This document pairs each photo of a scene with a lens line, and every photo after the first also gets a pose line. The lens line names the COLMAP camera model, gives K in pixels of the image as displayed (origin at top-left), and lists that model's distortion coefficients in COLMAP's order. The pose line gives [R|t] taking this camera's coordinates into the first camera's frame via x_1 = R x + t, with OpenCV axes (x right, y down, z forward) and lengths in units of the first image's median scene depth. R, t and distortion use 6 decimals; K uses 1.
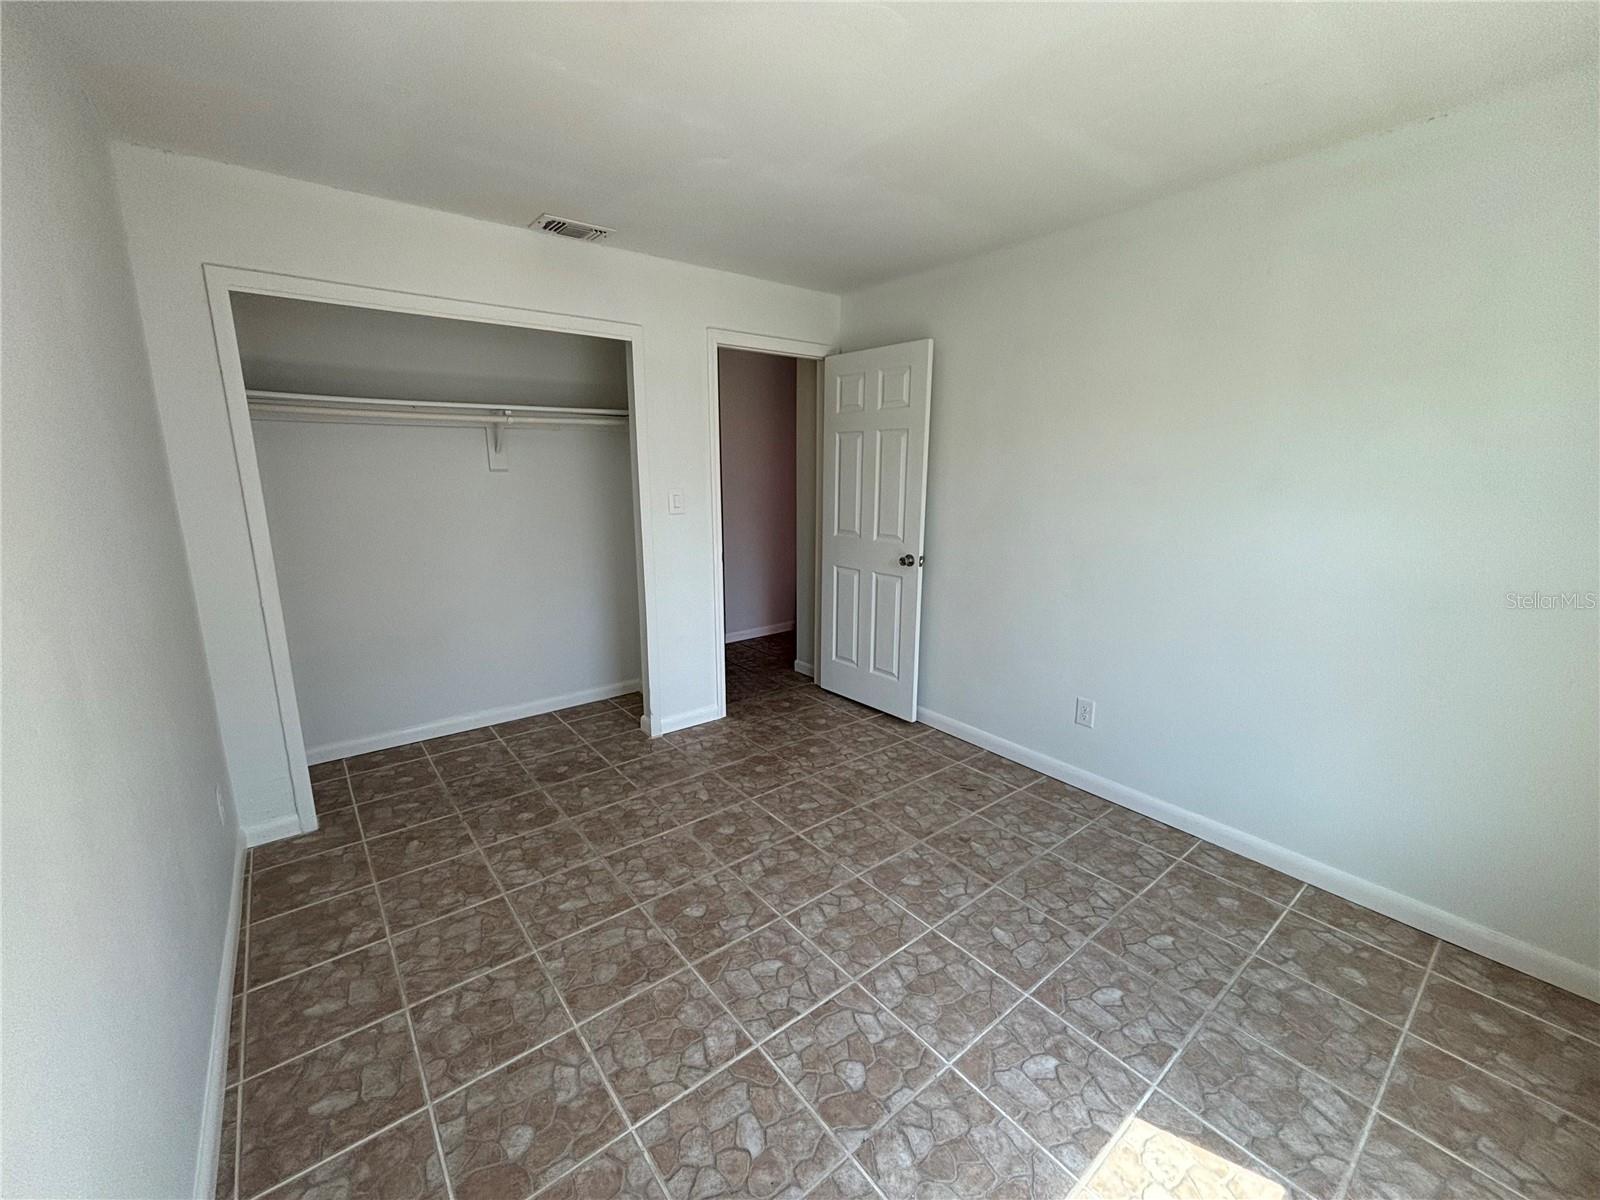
lens RADIAL K [[647.0, 0, 800.0], [0, 647.0, 600.0], [0, 0, 1]] dist [0.002678, 0.001126]
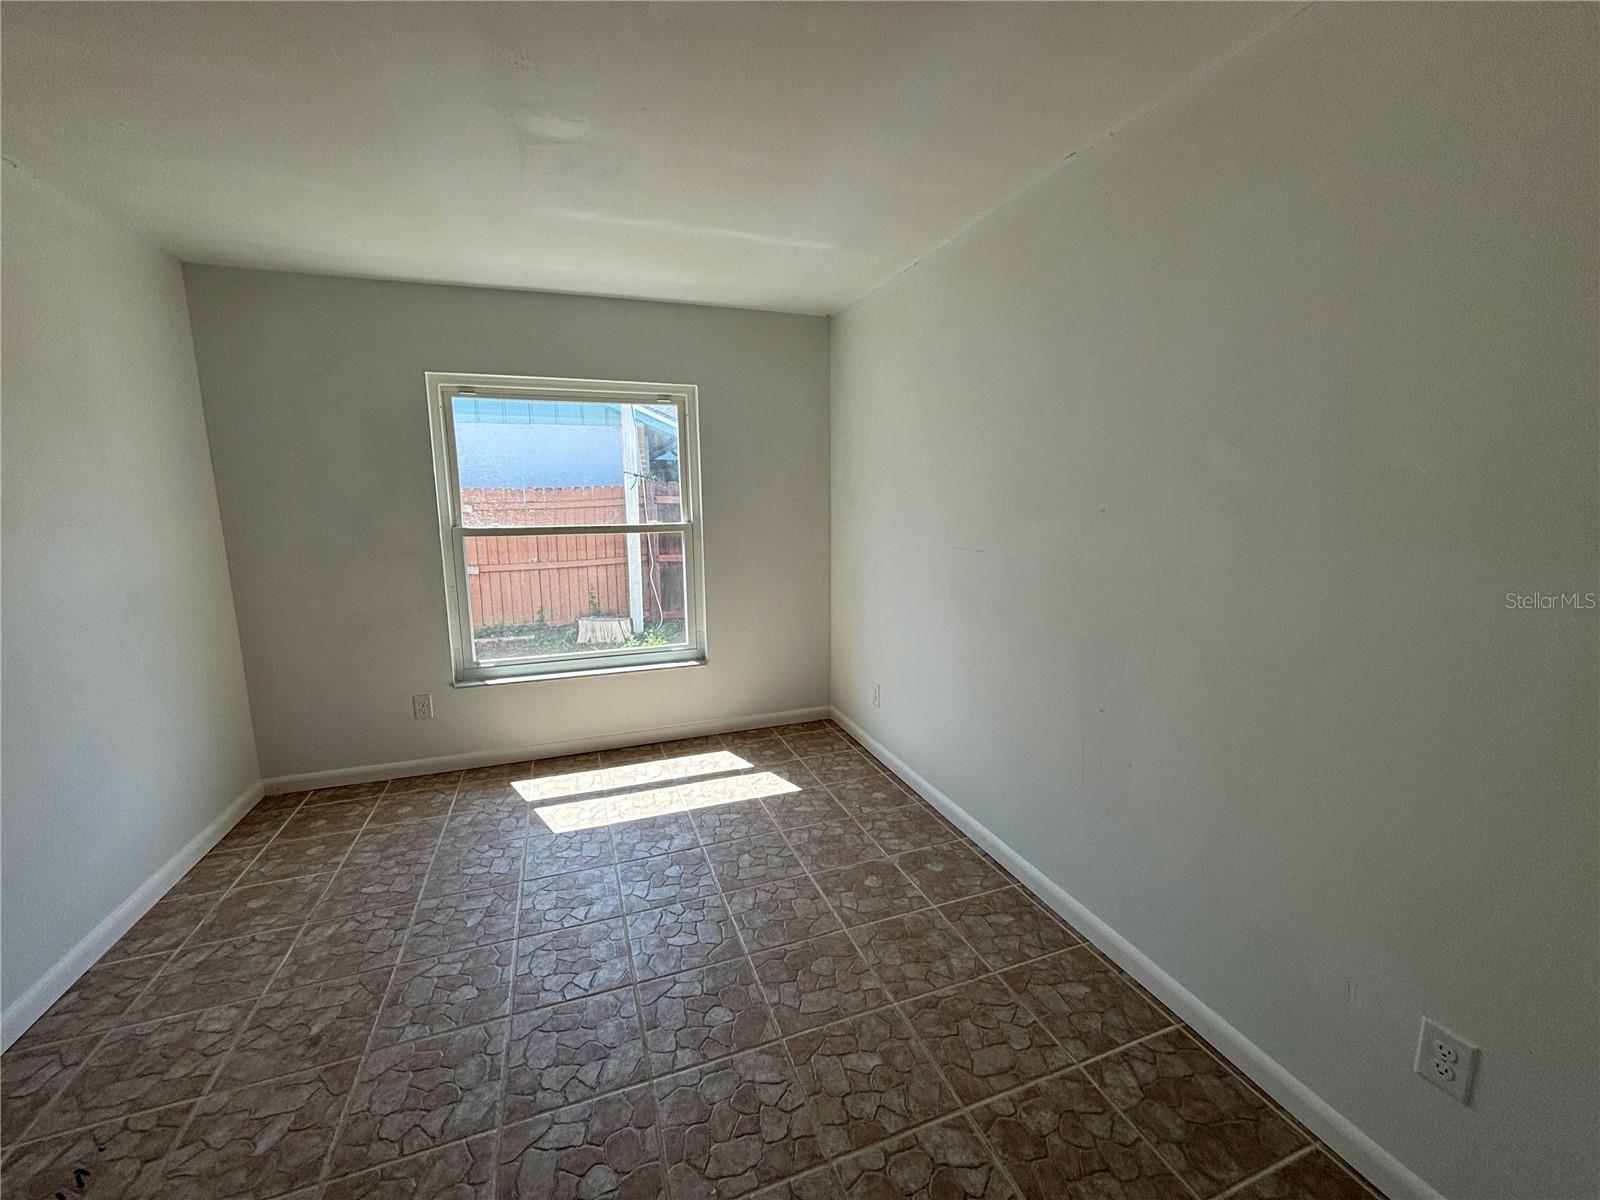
lens RADIAL K [[647.0, 0, 800.0], [0, 647.0, 600.0], [0, 0, 1]] dist [0.002678, 0.001126]
pose [[-0.947477, -0.047829, 0.316226, -0.536386], [0.072104, 0.931353, 0.356907, -0.337229], [-0.311589, 0.360962, -0.878987, 1.621553]]
